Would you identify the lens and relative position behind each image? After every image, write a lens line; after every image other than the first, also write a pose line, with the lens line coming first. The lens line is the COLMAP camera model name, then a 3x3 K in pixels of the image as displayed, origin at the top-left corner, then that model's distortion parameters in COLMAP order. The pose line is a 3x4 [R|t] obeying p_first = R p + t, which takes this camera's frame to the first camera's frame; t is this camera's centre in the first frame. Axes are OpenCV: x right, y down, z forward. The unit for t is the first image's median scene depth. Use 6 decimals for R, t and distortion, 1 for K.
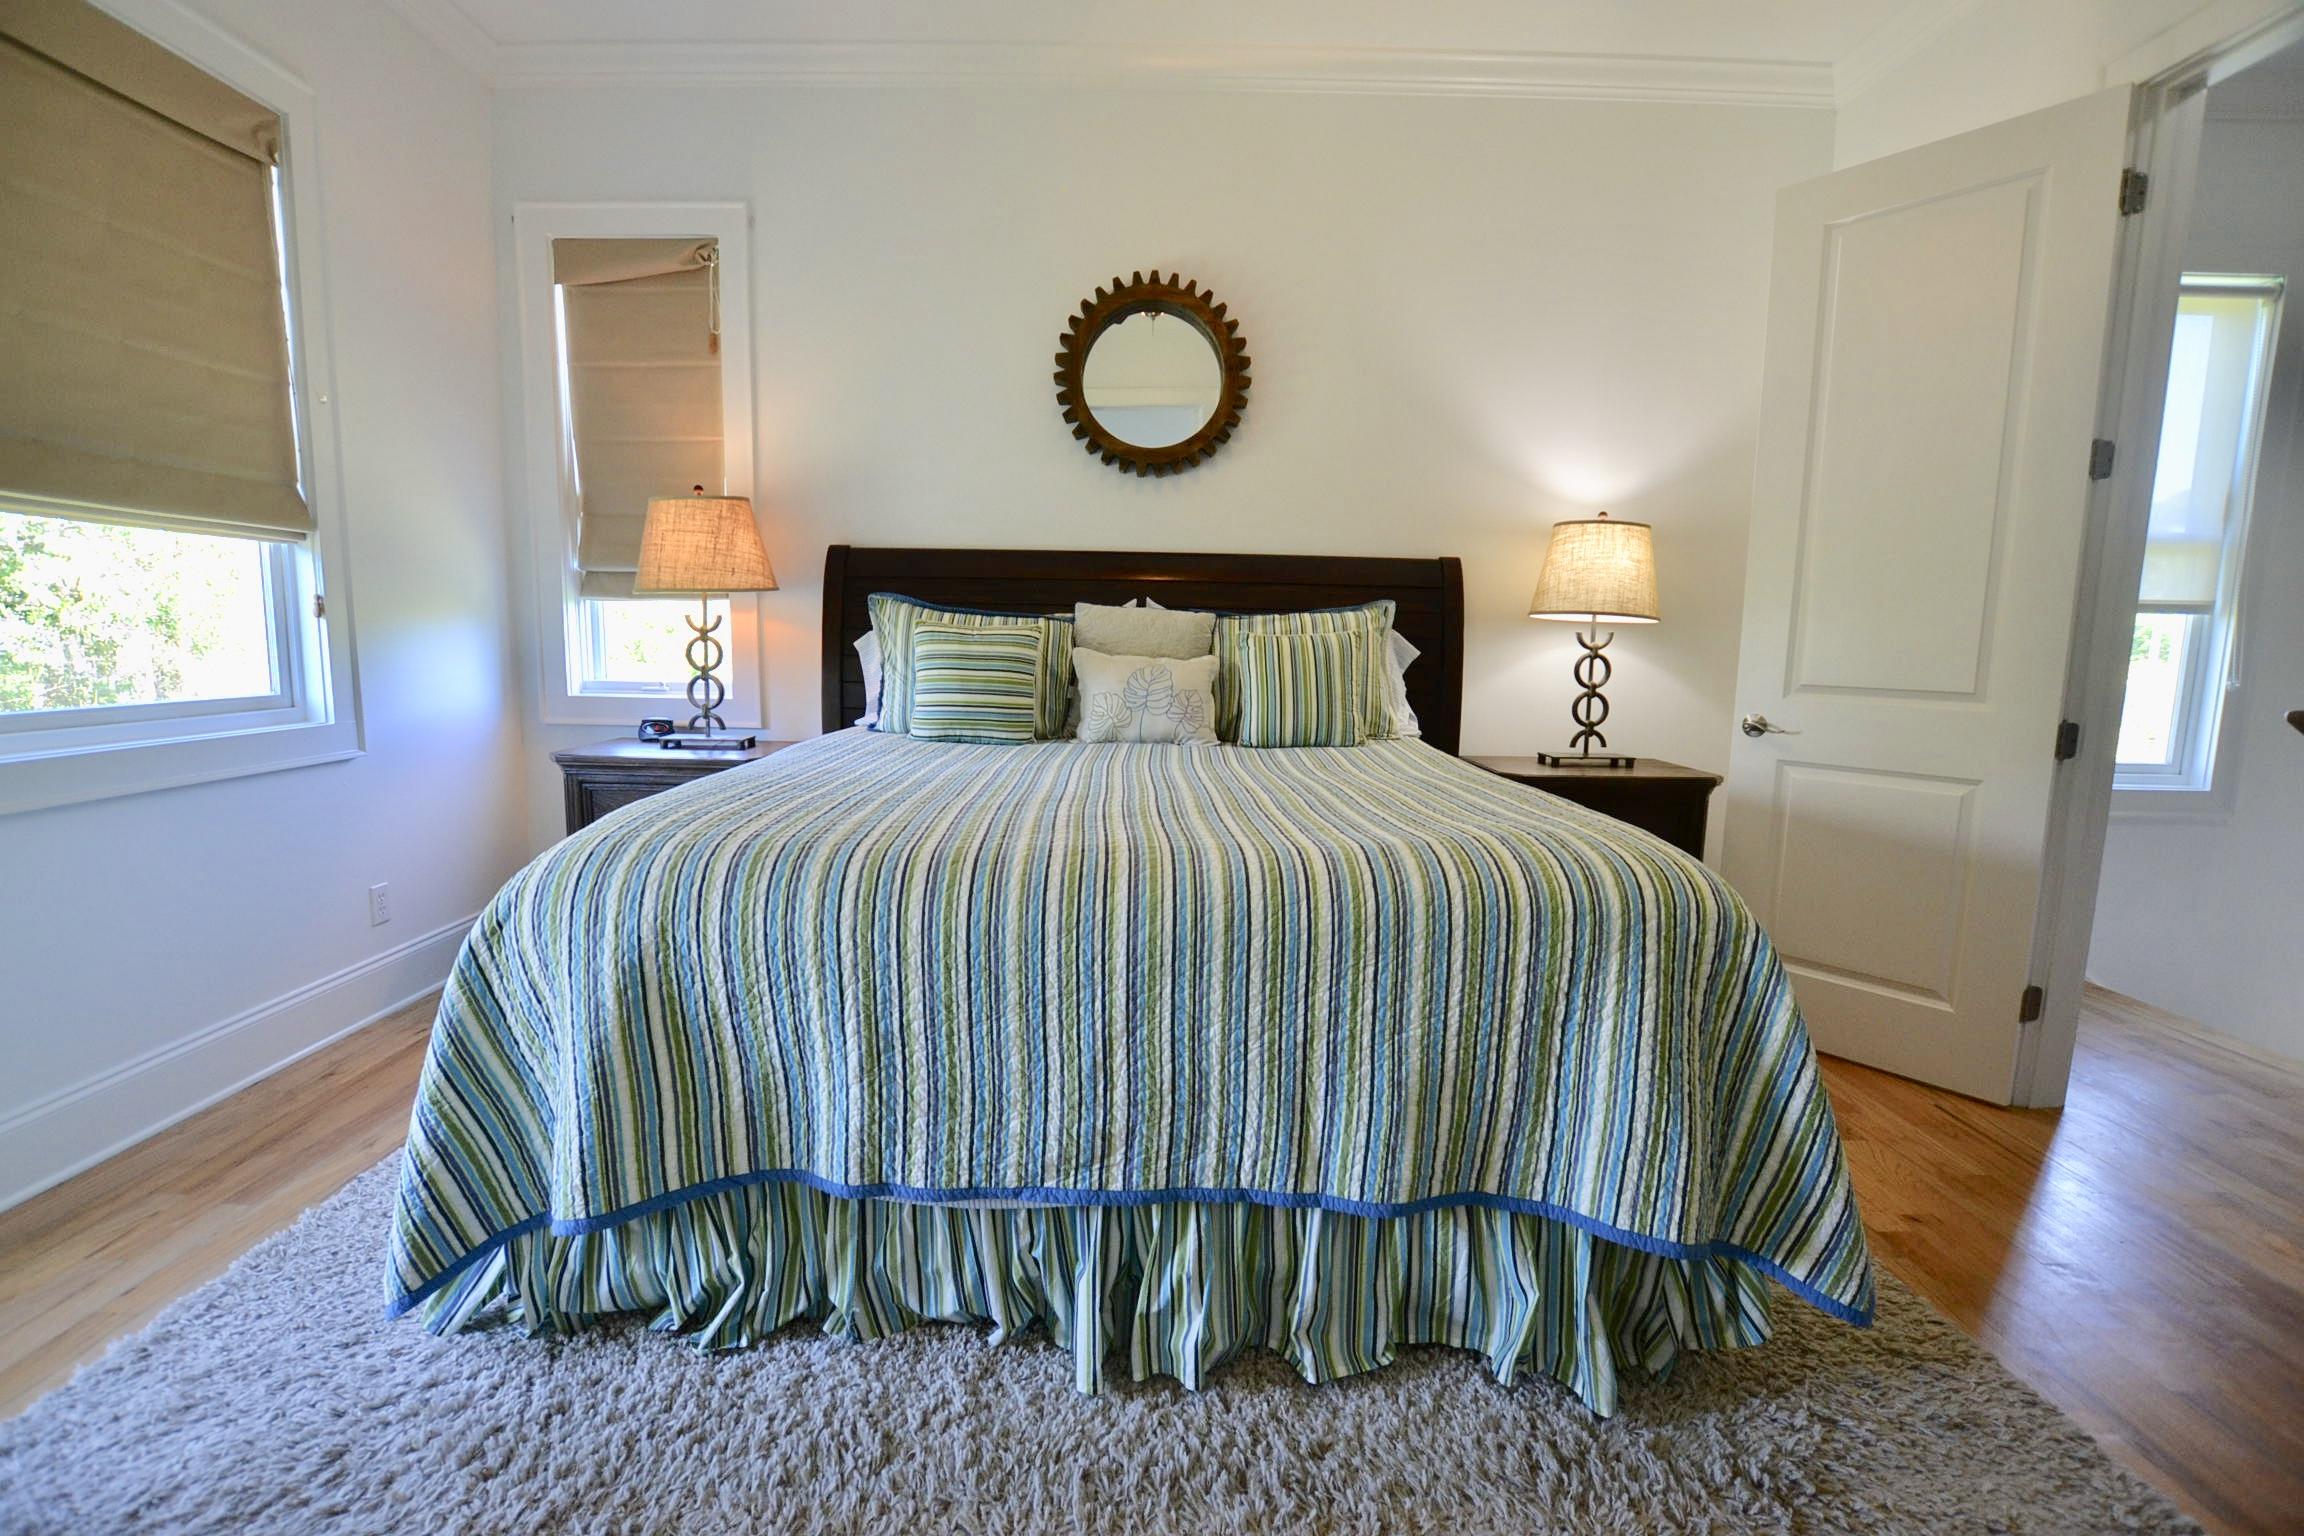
lens RADIAL K [[1018.6, 0, 1116.7], [0, 1018.6, 778.3], [0, 0, 1]] dist [-0.015361, 0.000086]
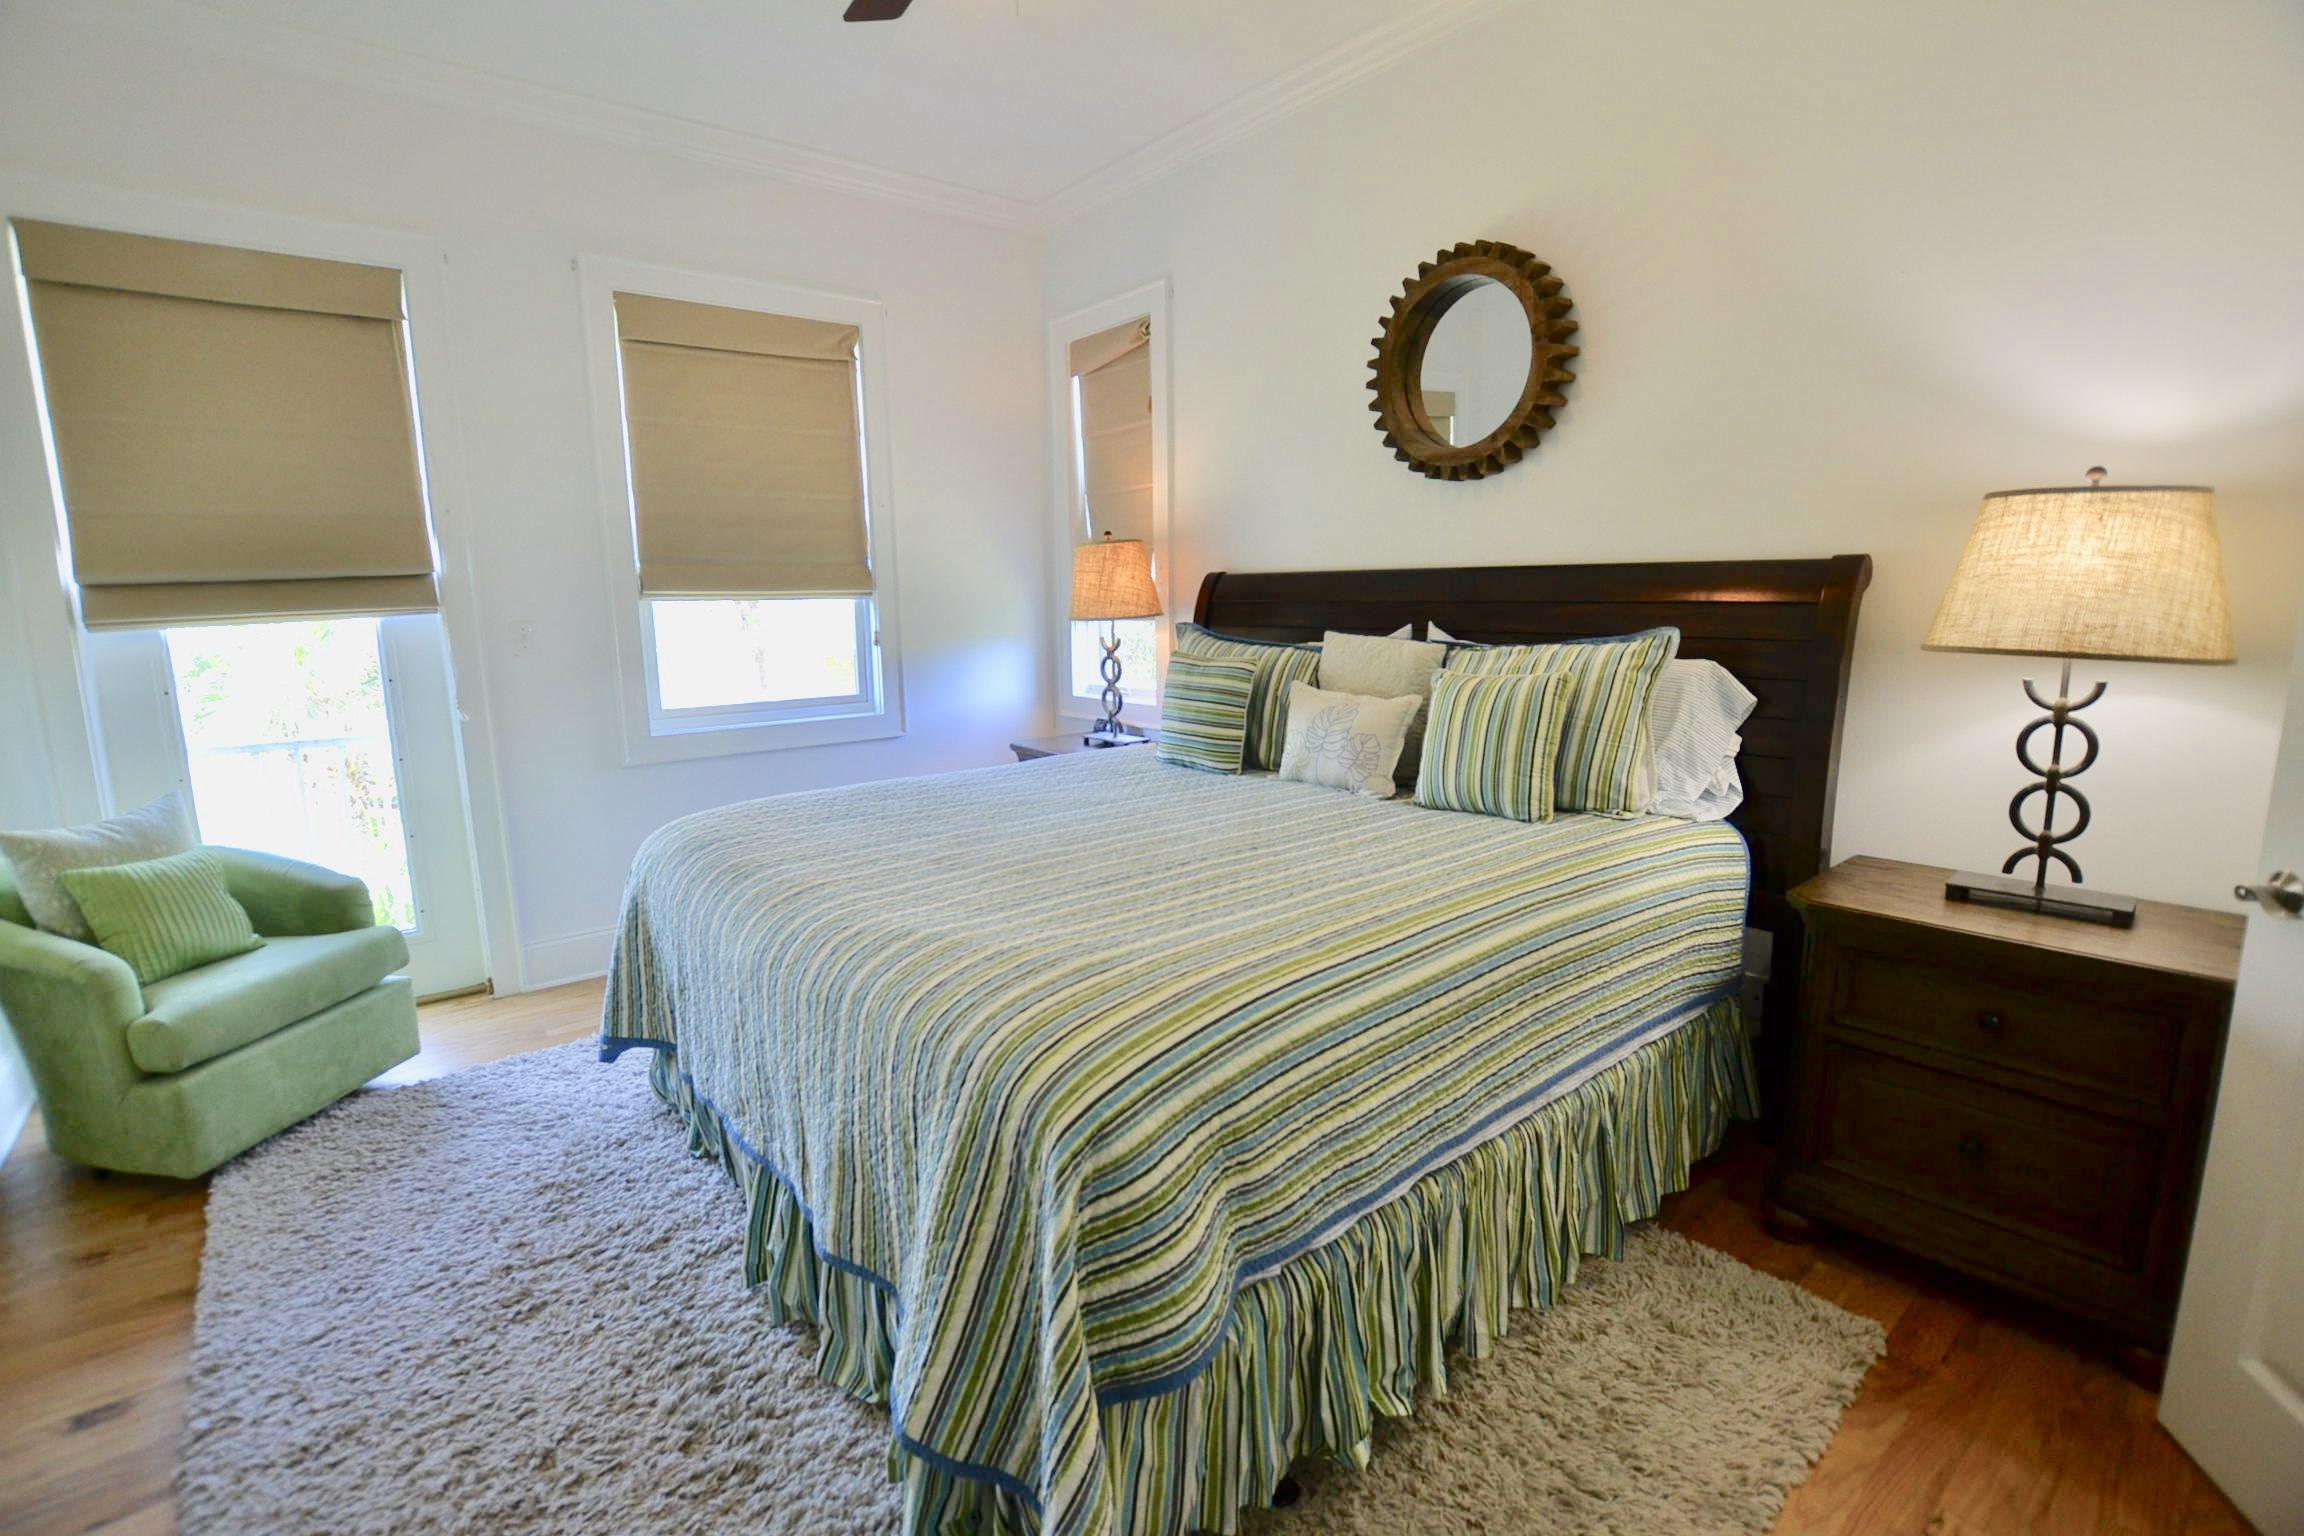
lens RADIAL K [[1049.1, 0, 1152.0], [0, 1049.1, 768.0], [0, 0, 1]] dist [-0.027555, -0.000082]
pose [[0.645618, 0.101035, -0.756947, 0.609900], [-0.083451, 0.994607, 0.061580, -0.091699], [0.759087, 0.023411, 0.650568, 0.241022]]
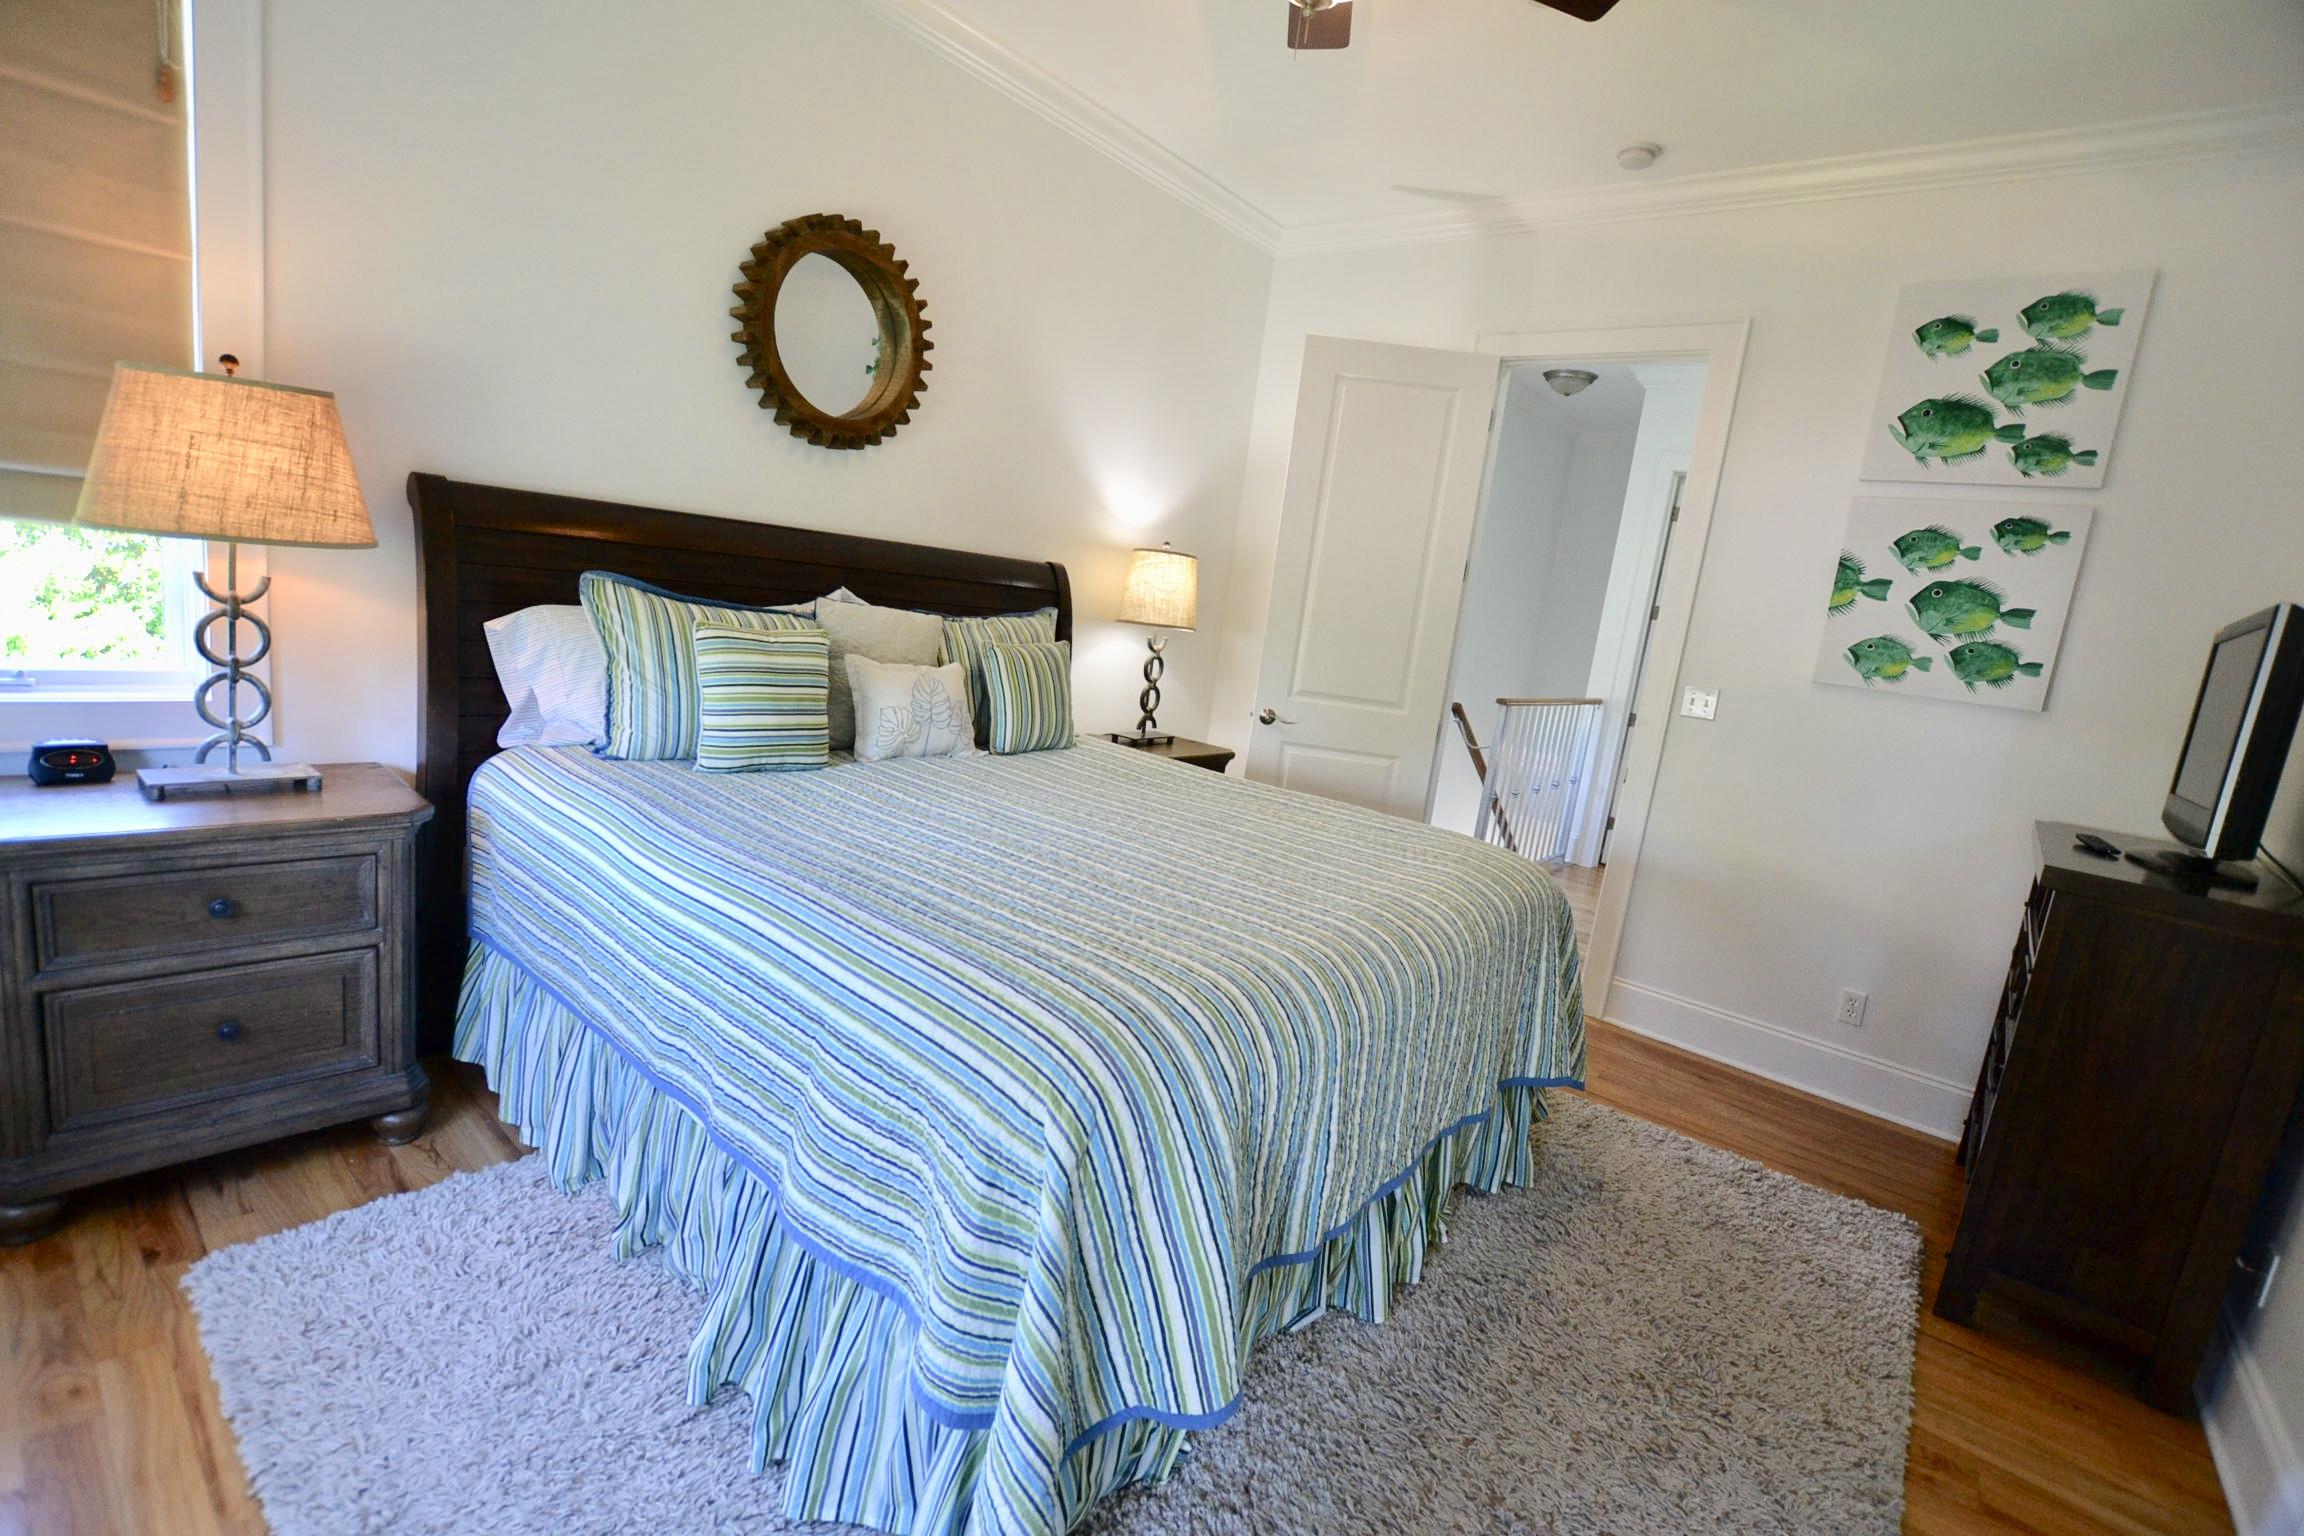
lens RADIAL K [[1041.7, 0, 1120.2], [0, 1041.7, 769.7], [0, 0, 1]] dist [-0.000447, -0.000106]
pose [[0.638679, -0.075246, 0.765785, -0.575384], [-0.003703, 0.994895, 0.100847, -0.115535], [-0.769464, -0.067245, 0.635140, 0.214257]]
